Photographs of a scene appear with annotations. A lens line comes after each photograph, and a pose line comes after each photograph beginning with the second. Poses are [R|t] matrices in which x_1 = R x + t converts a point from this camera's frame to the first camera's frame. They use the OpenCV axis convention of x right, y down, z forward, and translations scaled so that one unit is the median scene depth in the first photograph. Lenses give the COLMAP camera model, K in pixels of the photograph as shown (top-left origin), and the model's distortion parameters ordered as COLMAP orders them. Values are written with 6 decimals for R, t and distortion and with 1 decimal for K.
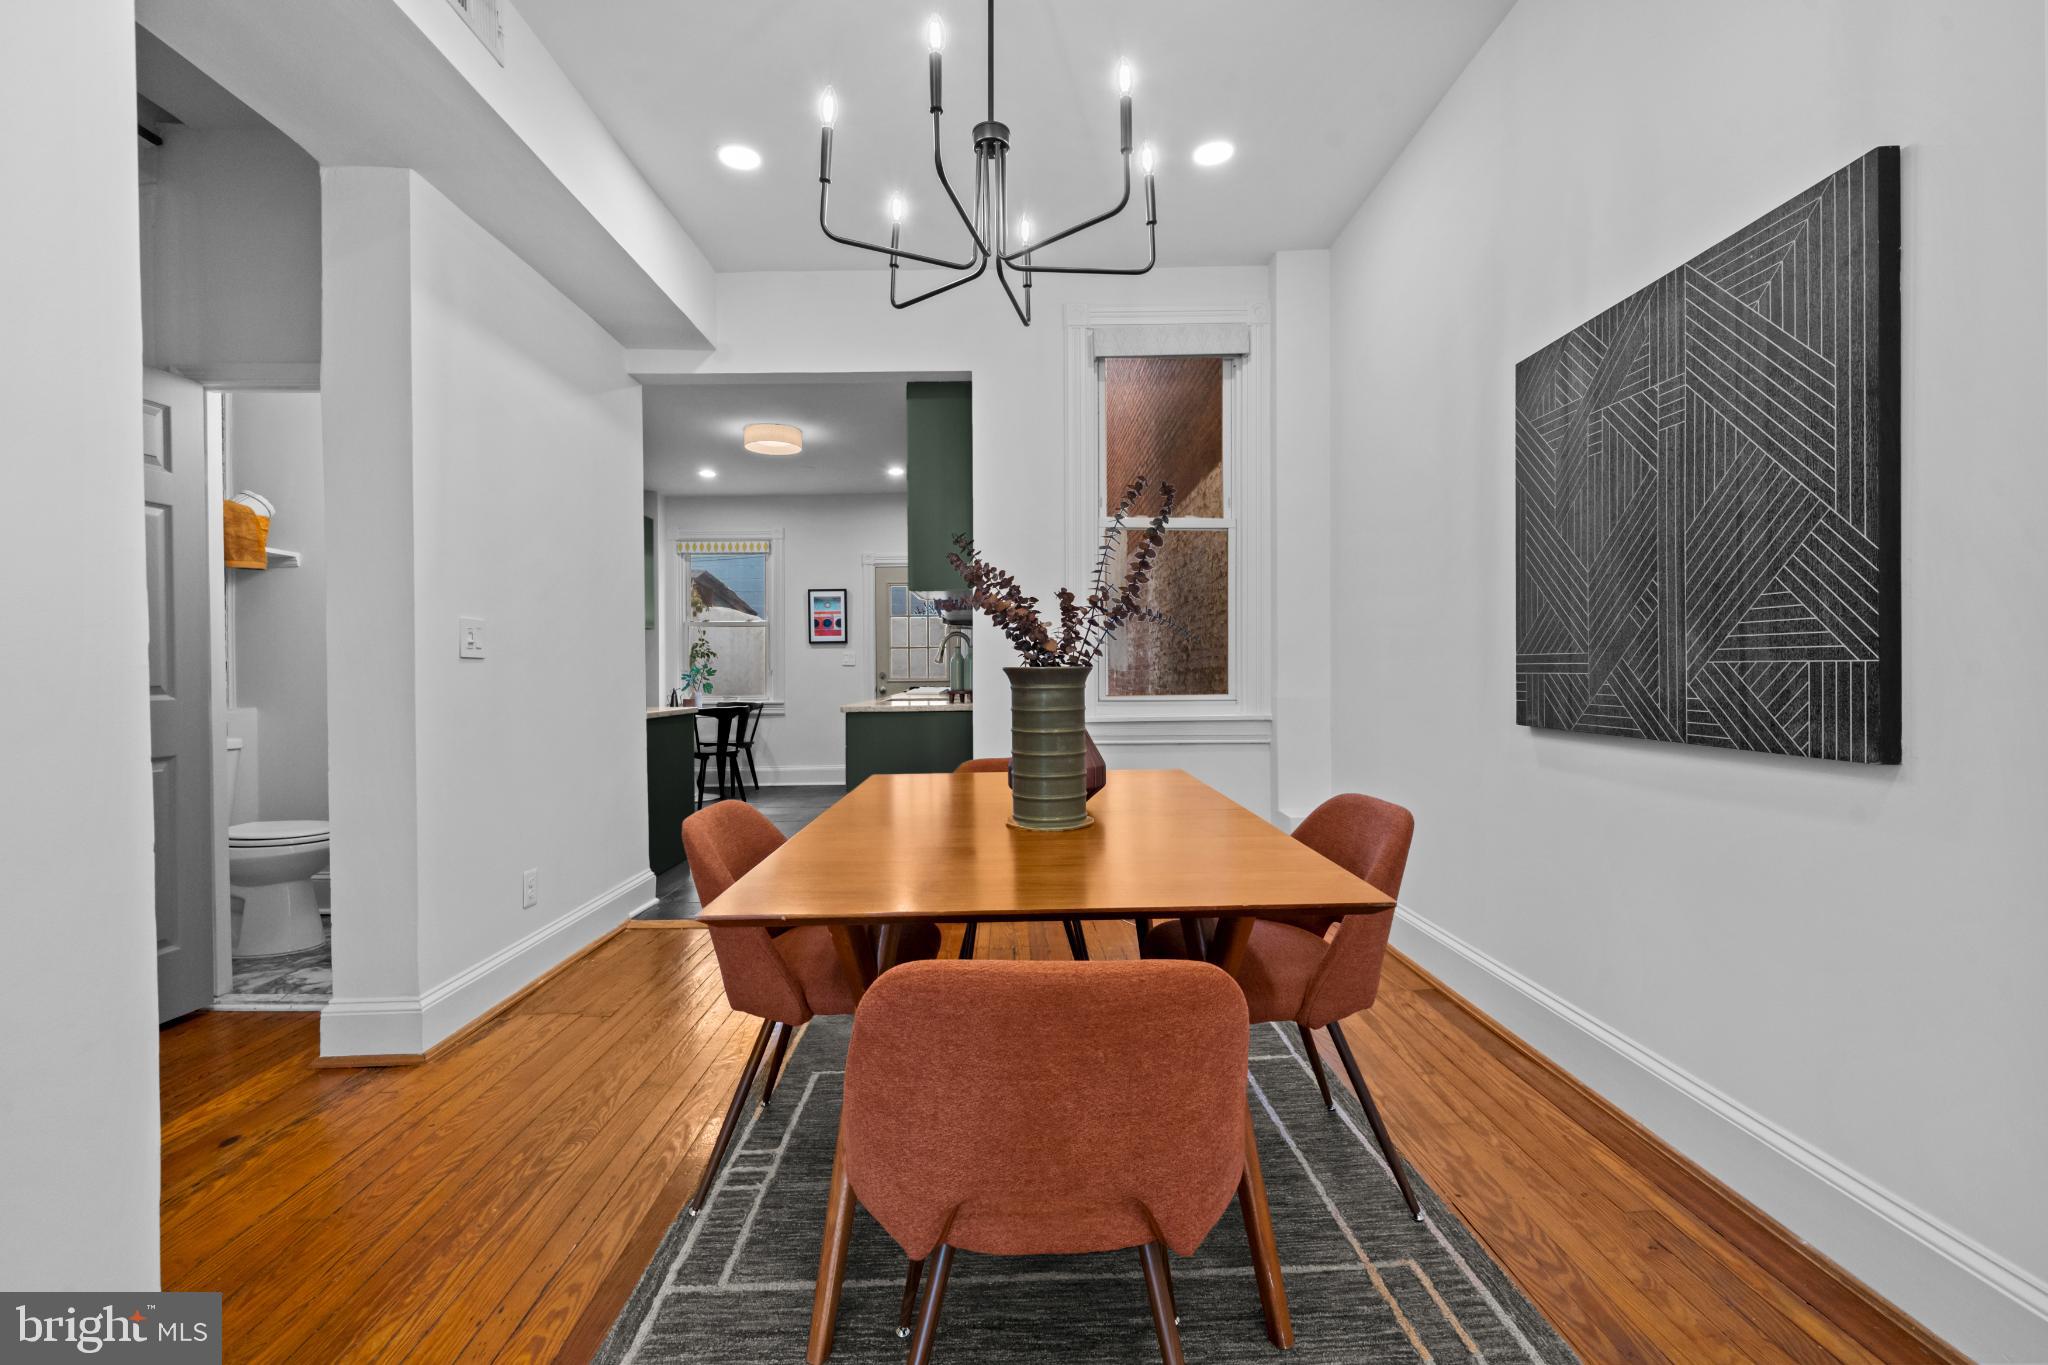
lens RADIAL K [[822.7, 0, 1018.8], [0, 822.7, 675.1], [0, 0, 1]] dist [-0.000062, 0.000083]
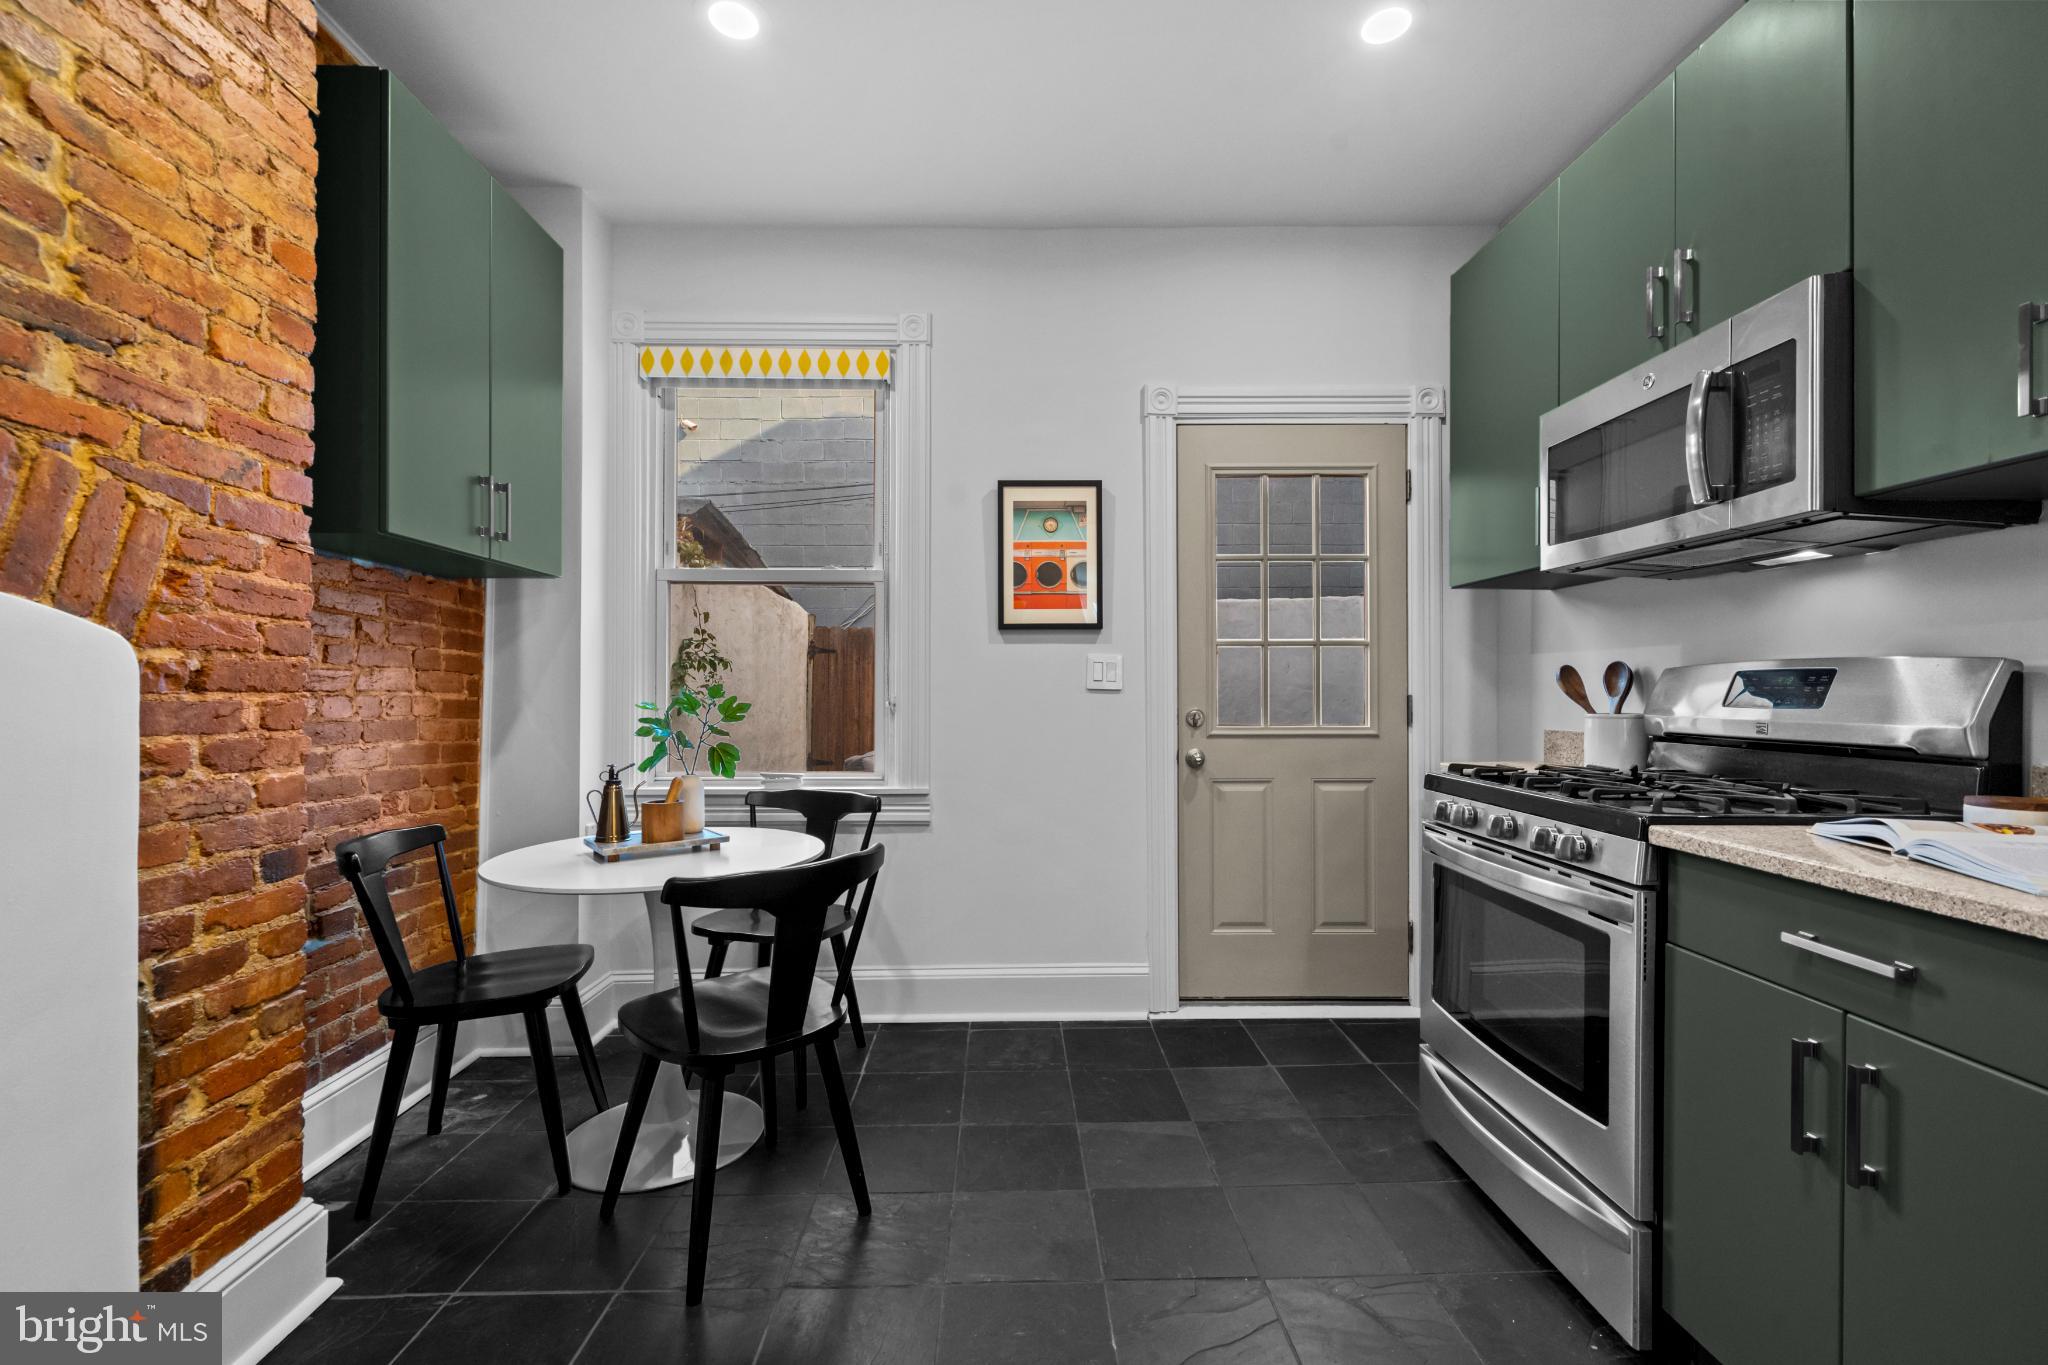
lens RADIAL K [[868.9, 0, 1038.5], [0, 868.9, 691.7], [0, 0, 1]] dist [-0.005074, 0.000289]
pose [[0.999928, 0.004722, 0.011018, -0.241429], [-0.004650, 0.999968, -0.006551, -0.008228], [-0.011048, 0.006499, 0.999918, 0.614369]]
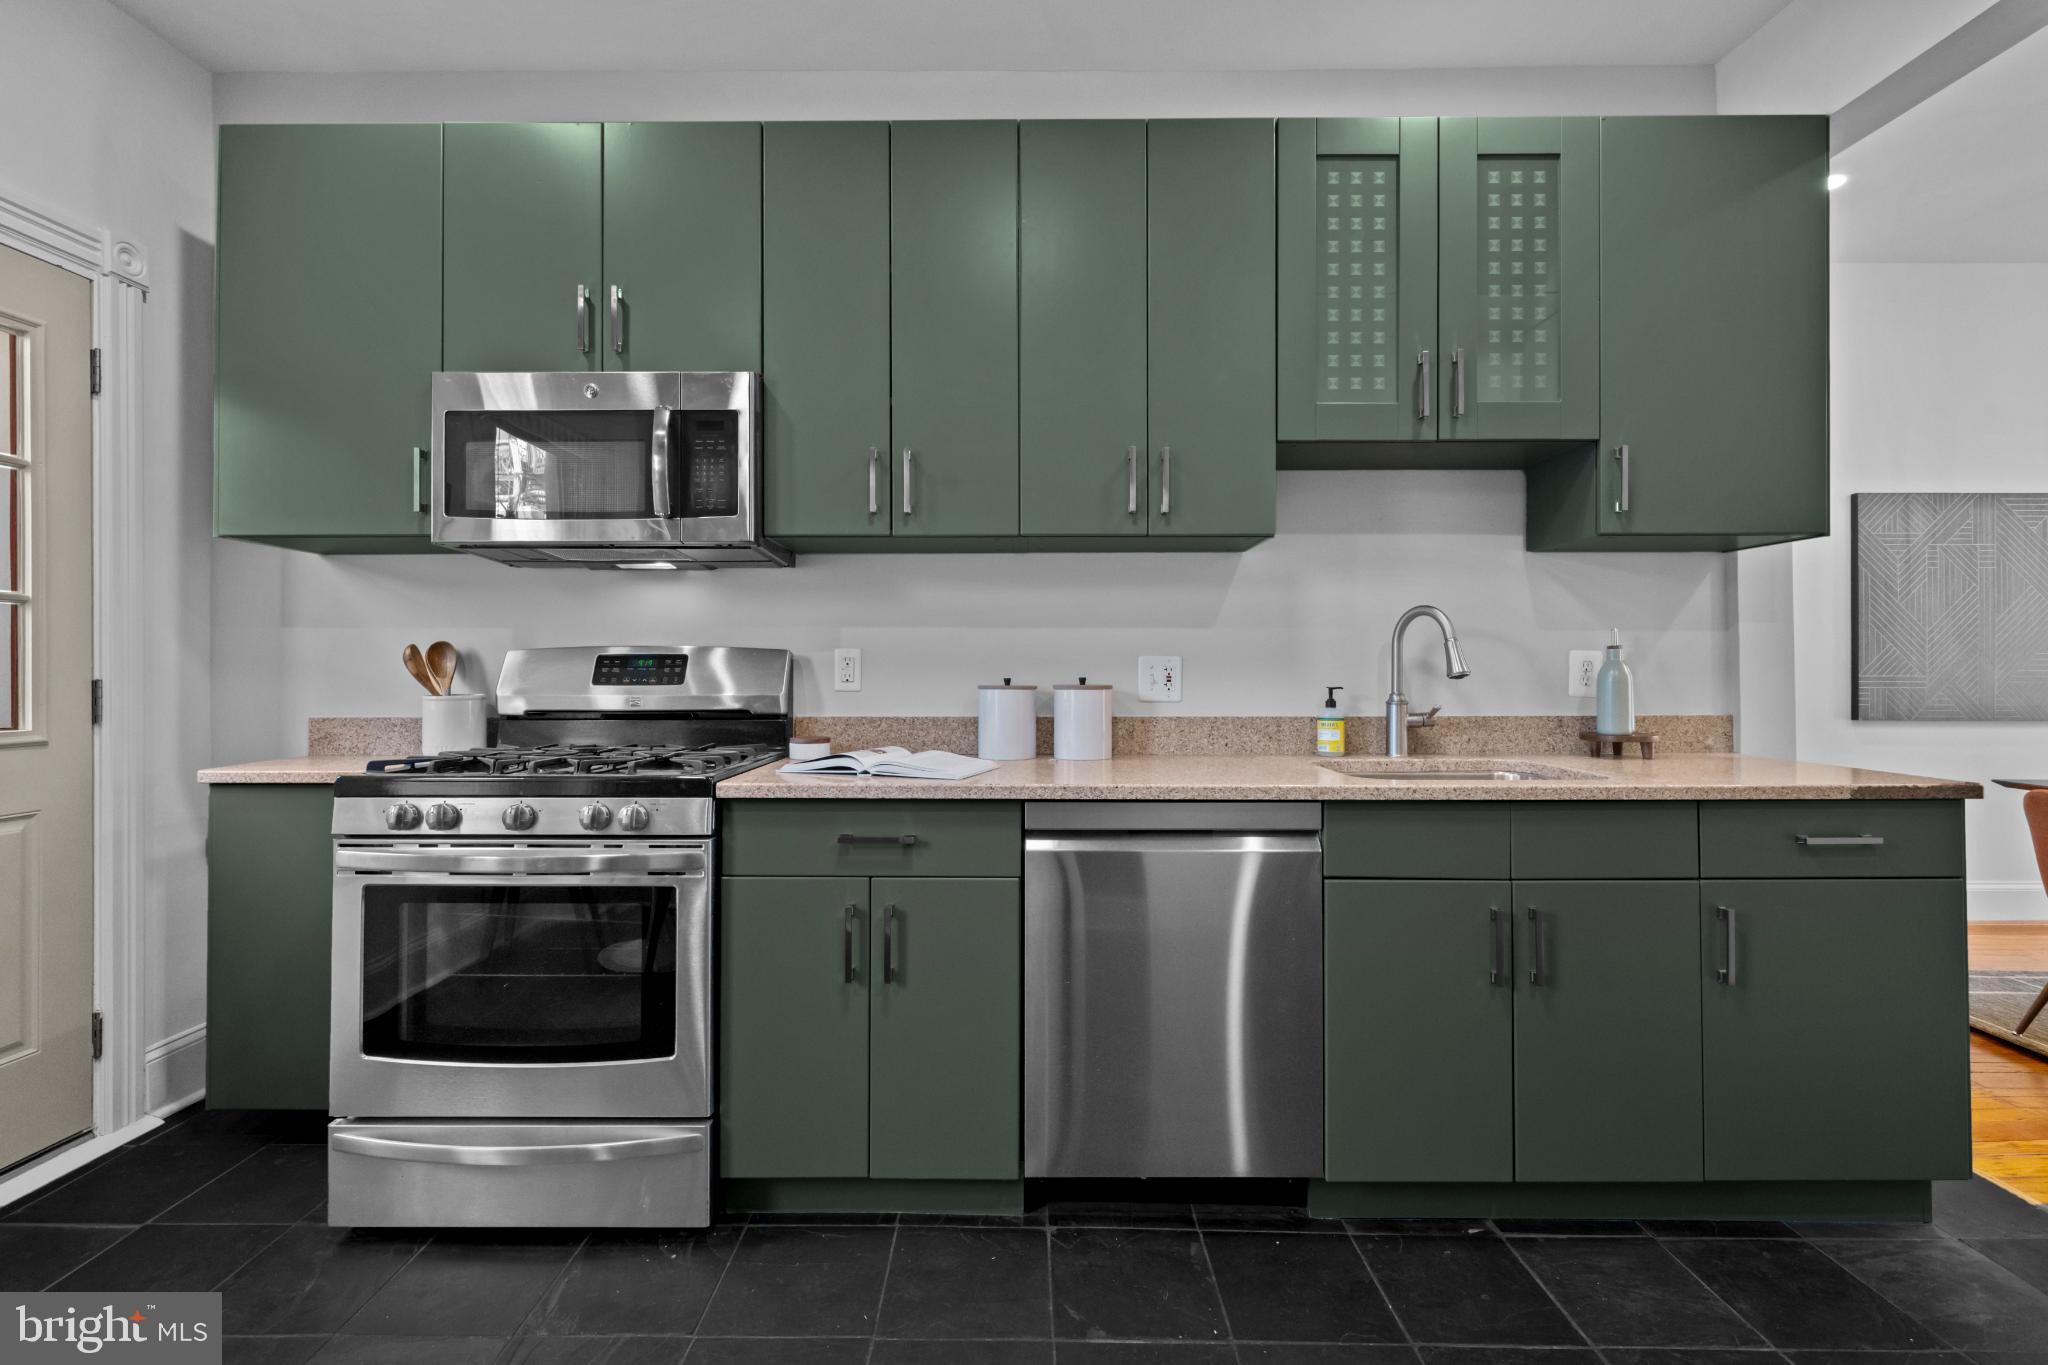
lens RADIAL K [[868.9, 0, 1019.6], [0, 868.9, 675.8], [0, 0, 1]] dist [-0.005074, 0.000289]
pose [[0.018515, -0.002667, 0.999825, -0.329353], [0.011438, 0.999932, 0.002456, -0.008676], [-0.999763, 0.011391, 0.018544, 0.714988]]
